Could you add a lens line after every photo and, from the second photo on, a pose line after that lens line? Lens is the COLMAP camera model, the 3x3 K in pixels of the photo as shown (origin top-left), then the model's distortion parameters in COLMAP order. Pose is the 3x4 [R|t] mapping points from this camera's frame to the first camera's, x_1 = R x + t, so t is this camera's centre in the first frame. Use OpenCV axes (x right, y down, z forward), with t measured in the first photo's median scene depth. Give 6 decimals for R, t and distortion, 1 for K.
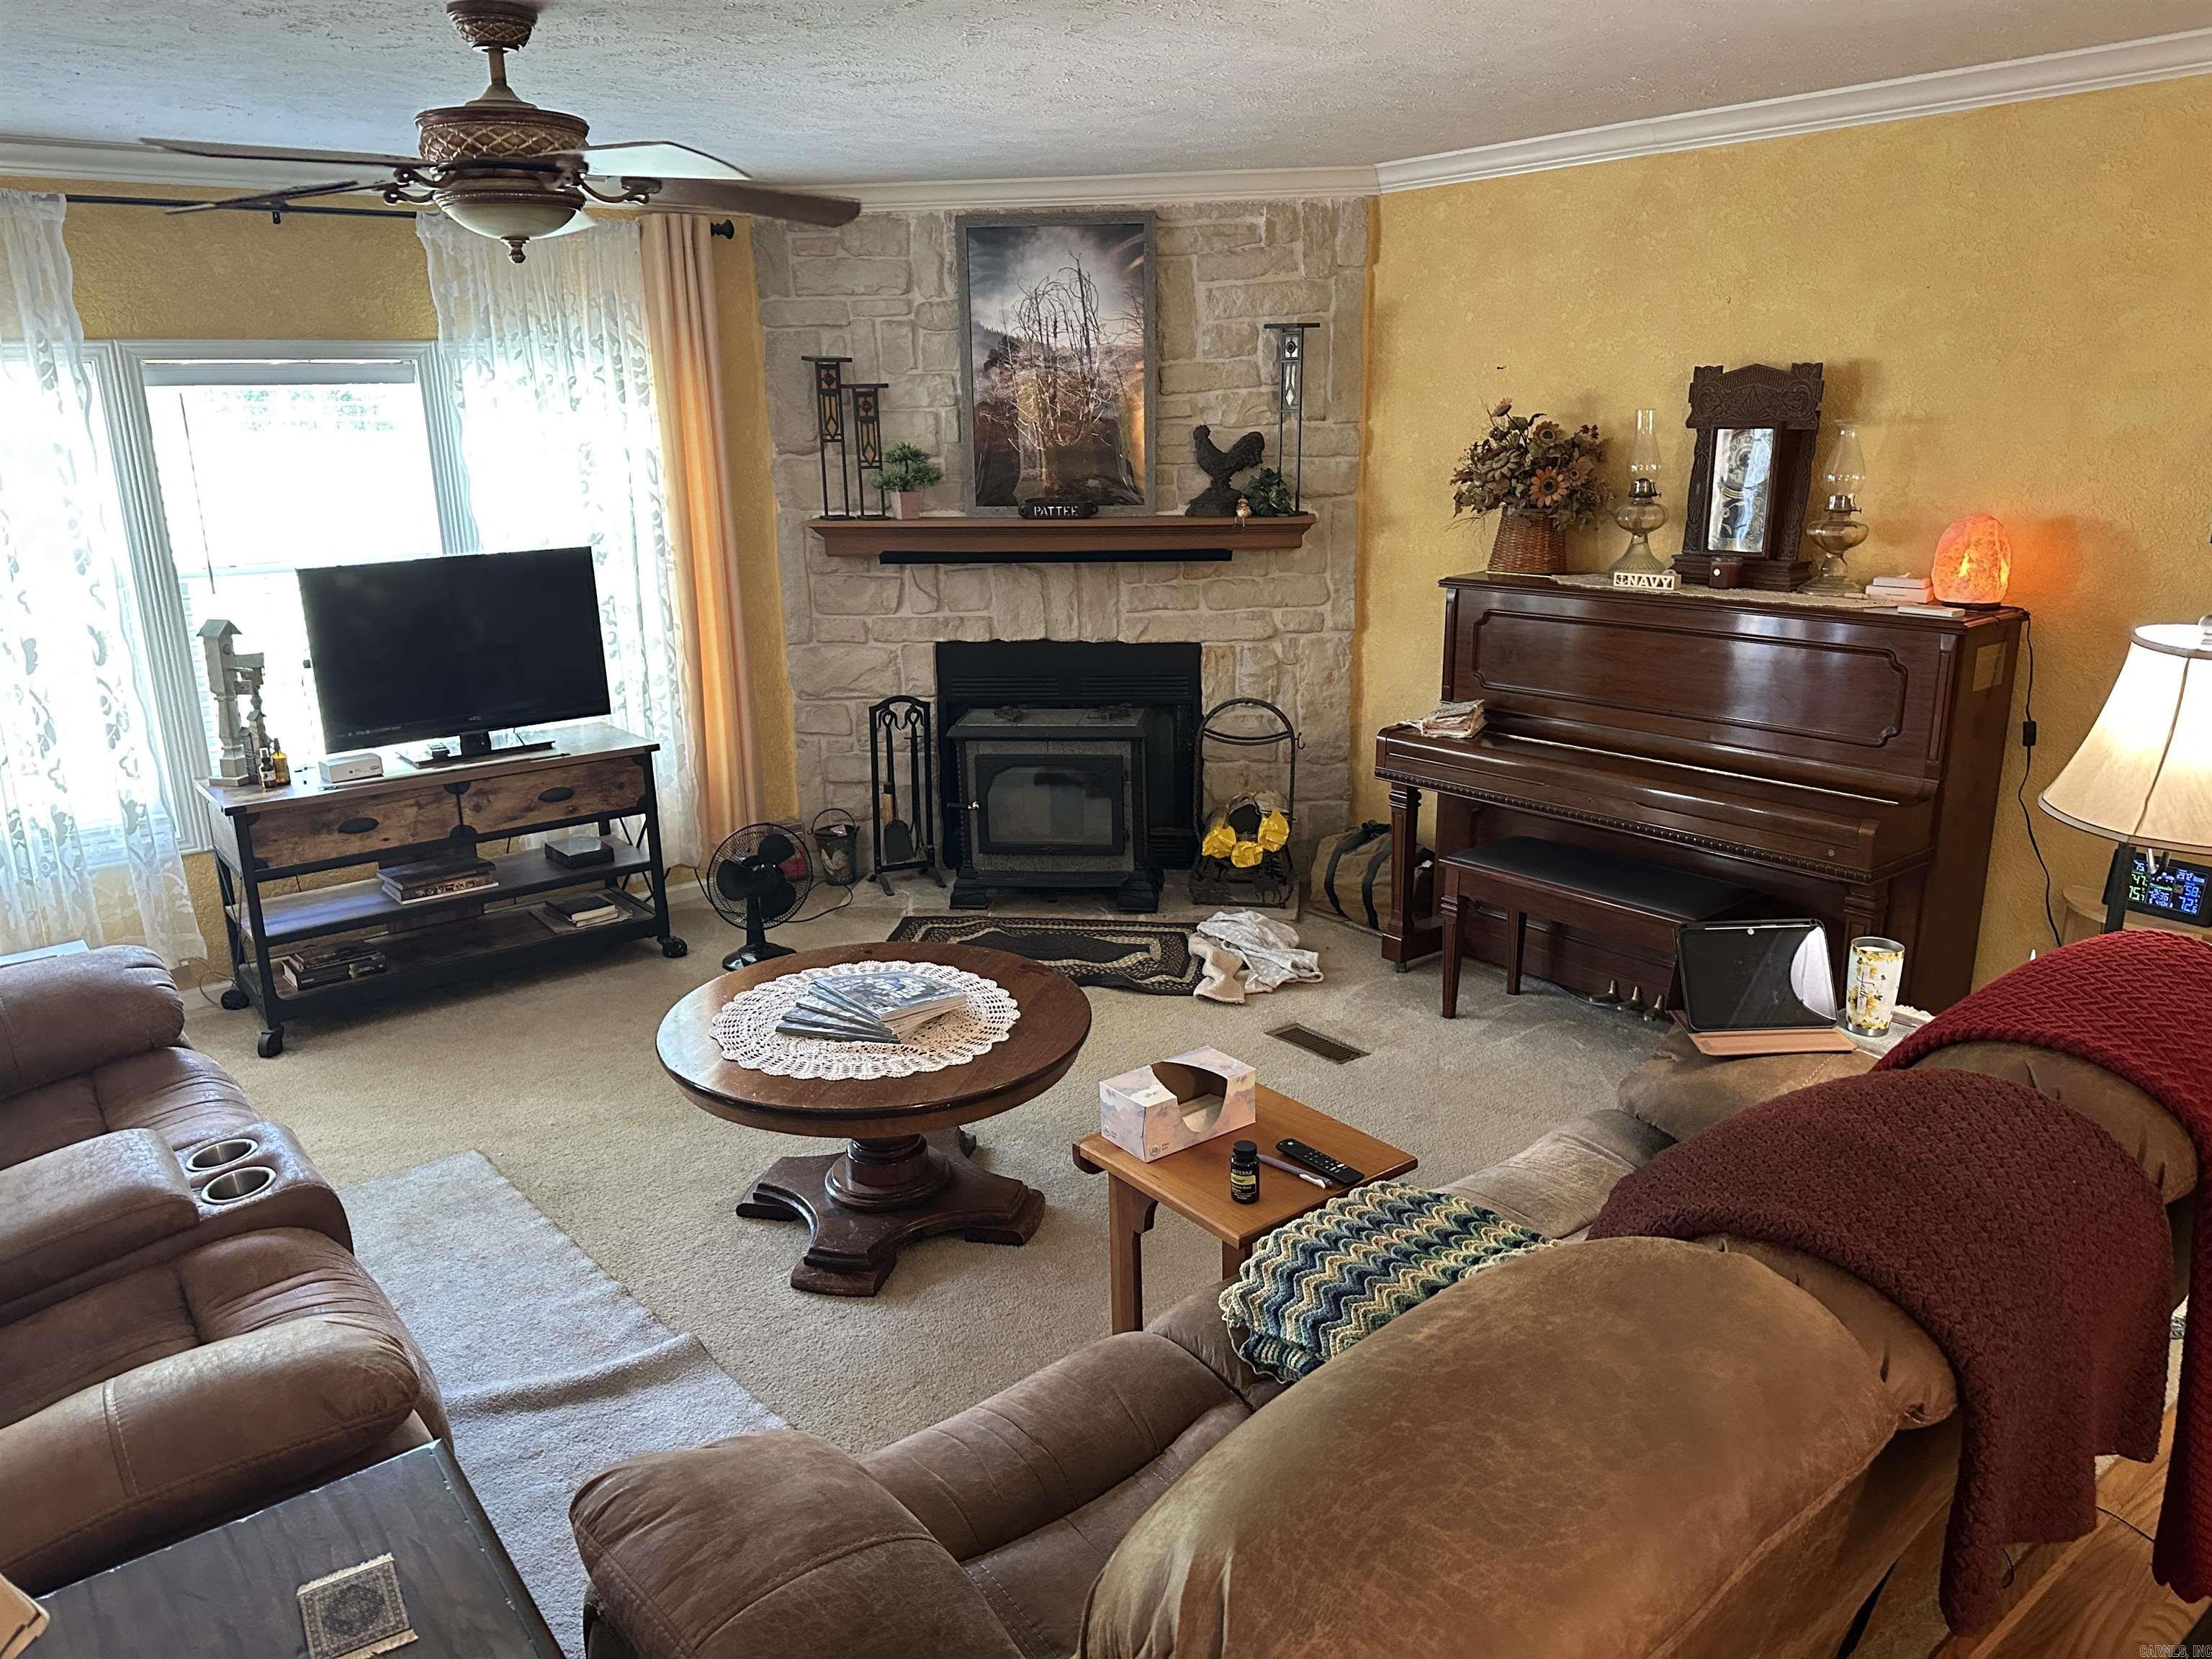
lens RADIAL K [[1551.7, 0, 1102.5], [0, 1551.7, 827.7], [0, 0, 1]] dist [0.013739, -0.009881]
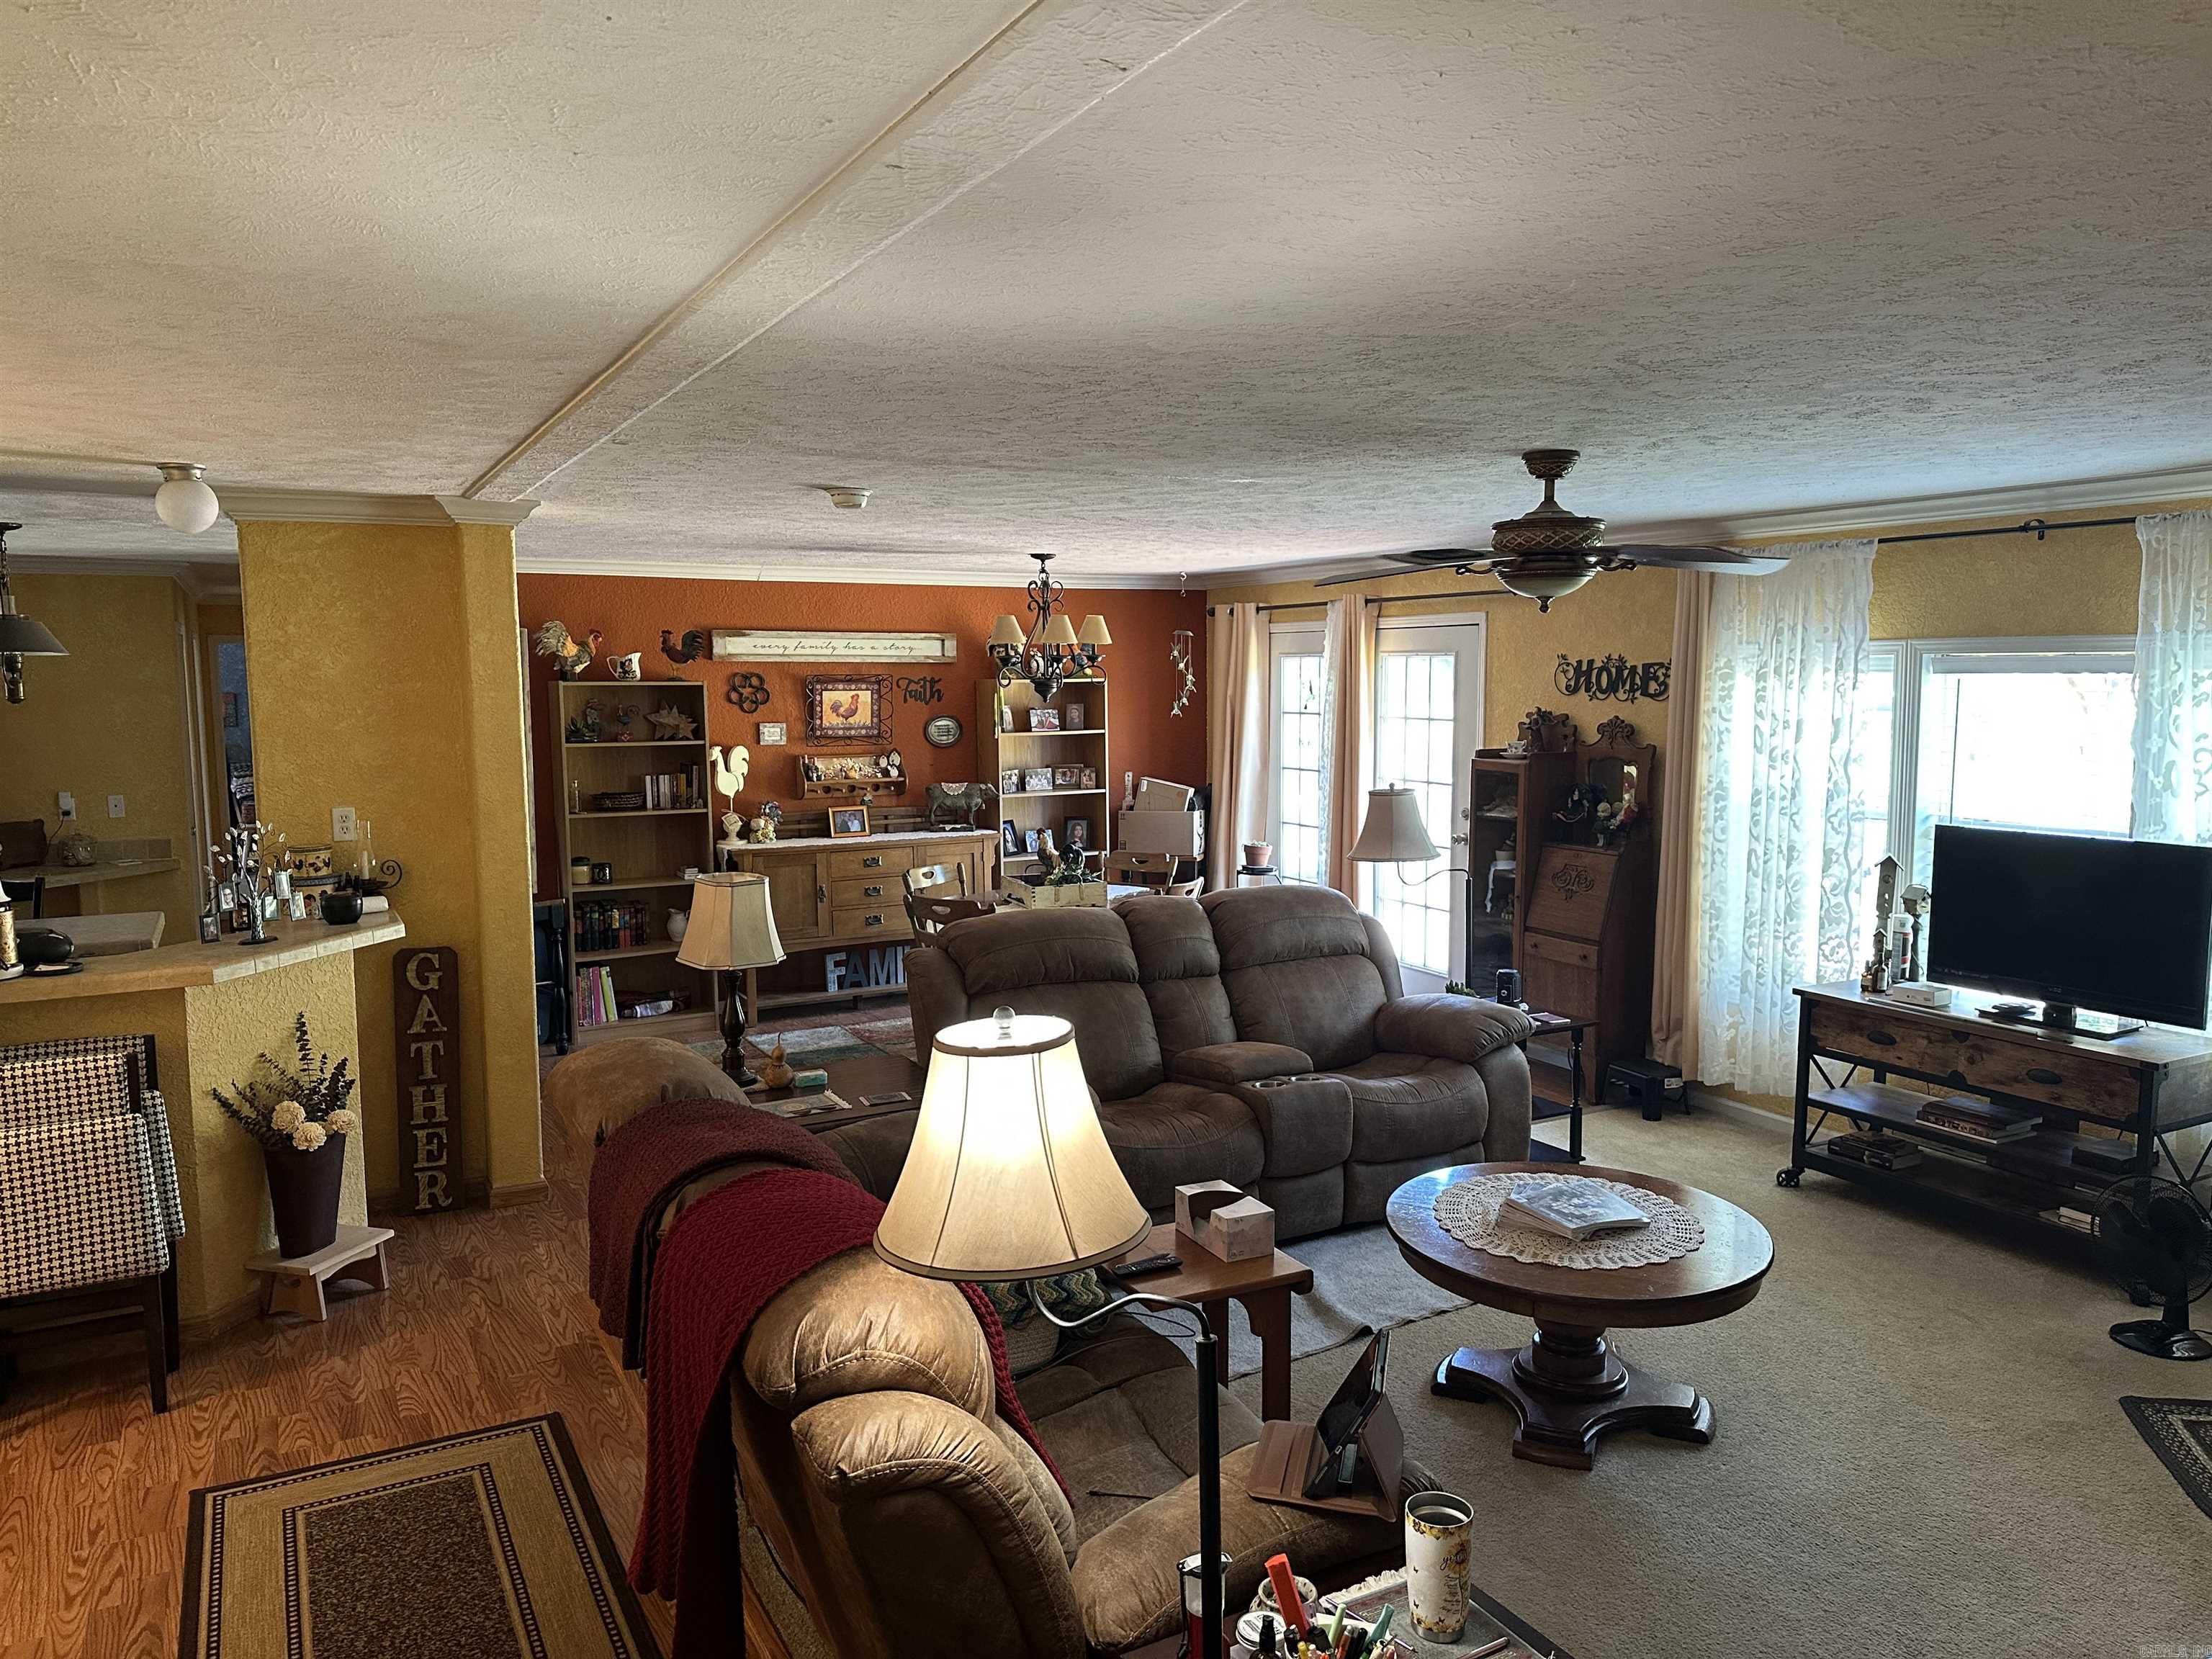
lens RADIAL K [[1551.7, 0, 1103.8], [0, 1551.7, 830.8], [0, 0, 1]] dist [0.013739, -0.009881]
pose [[-0.155106, 0.124927, -0.979967, 0.730383], [-0.257596, 0.952541, 0.162203, -0.185606], [0.953722, 0.277594, -0.115564, 0.517296]]
